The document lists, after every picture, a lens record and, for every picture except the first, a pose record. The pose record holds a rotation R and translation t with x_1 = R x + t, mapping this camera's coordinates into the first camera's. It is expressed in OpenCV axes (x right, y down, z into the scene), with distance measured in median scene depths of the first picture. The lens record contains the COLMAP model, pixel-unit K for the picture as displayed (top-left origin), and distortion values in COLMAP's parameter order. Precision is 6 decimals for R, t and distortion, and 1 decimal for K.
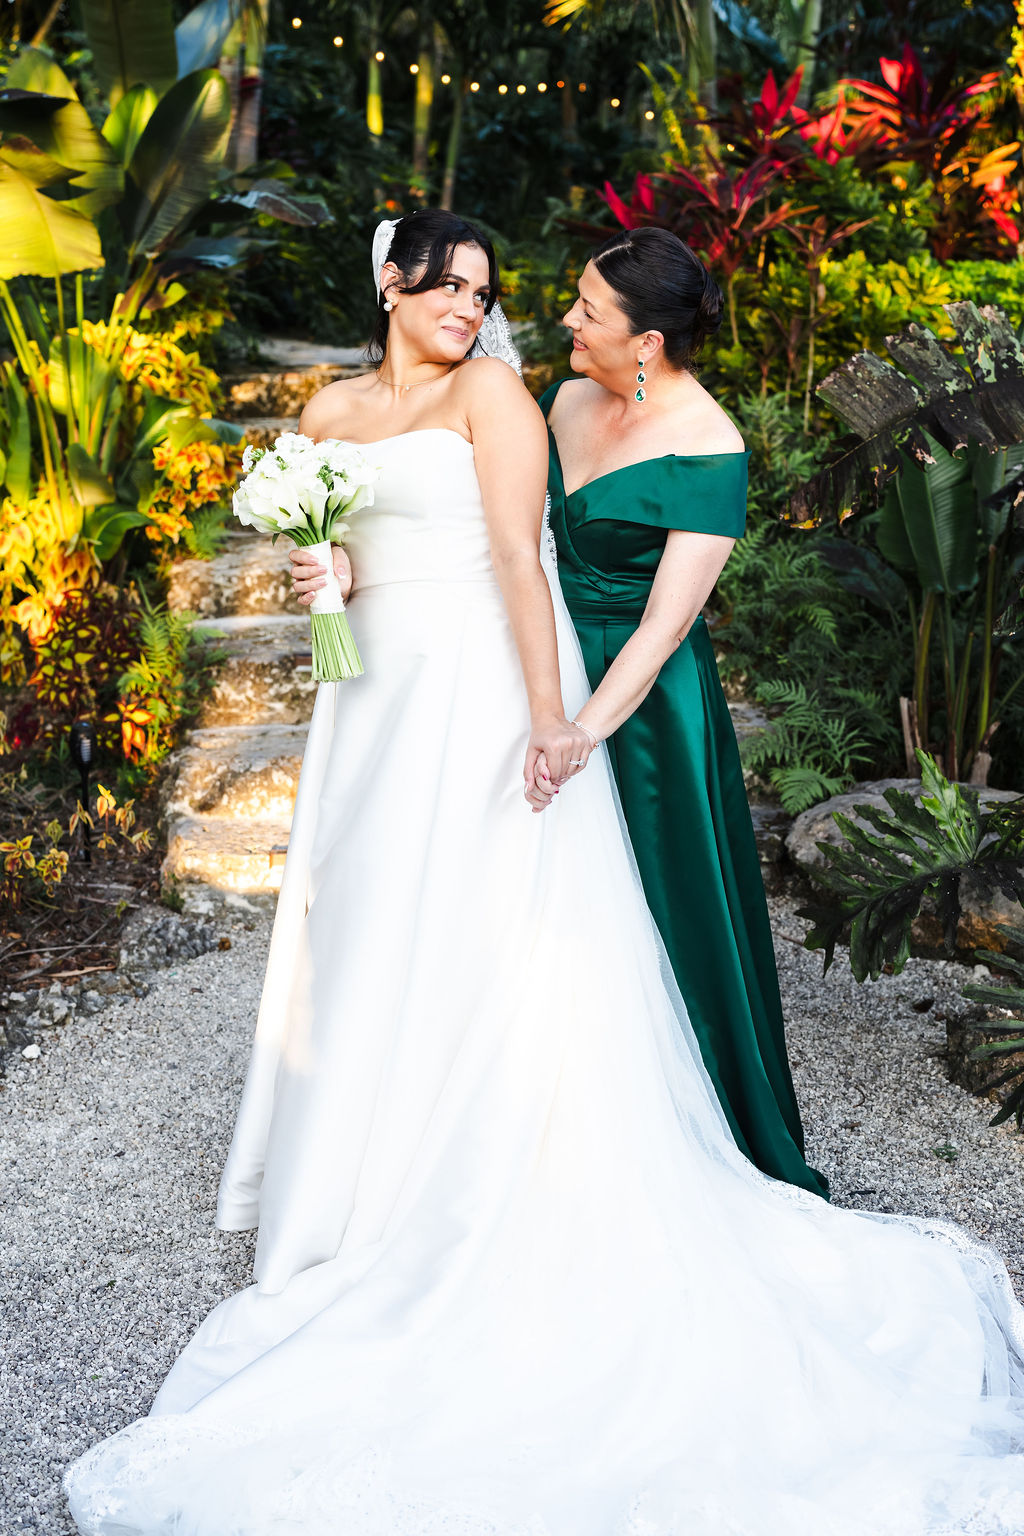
lens RADIAL K [[2222.9, 0, 512.0], [0, 2222.9, 768.0], [0, 0, 1]] dist [0.010923, -0.044663]
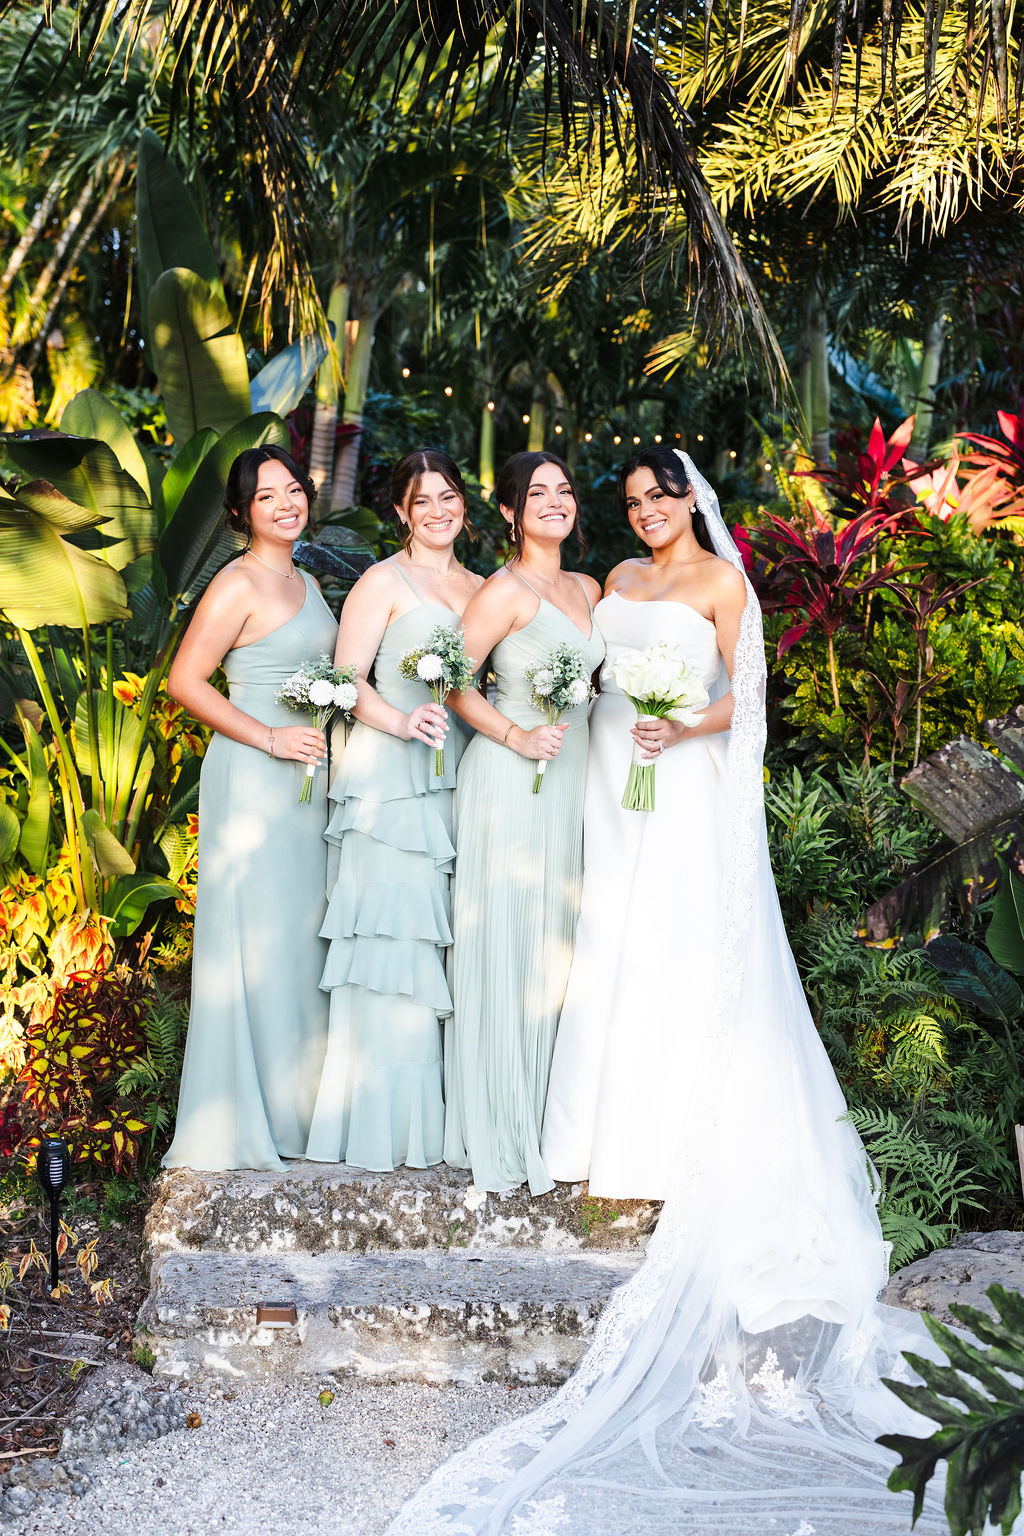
lens RADIAL K [[2222.9, 0, 512.0], [0, 2222.9, 768.0], [0, 0, 1]] dist [0.010923, -0.044663]
pose [[0.998132, 0.019364, -0.057937, 0.026295], [-0.027819, 0.988460, -0.148904, -0.033021], [0.054386, 0.150237, 0.987153, 0.115854]]
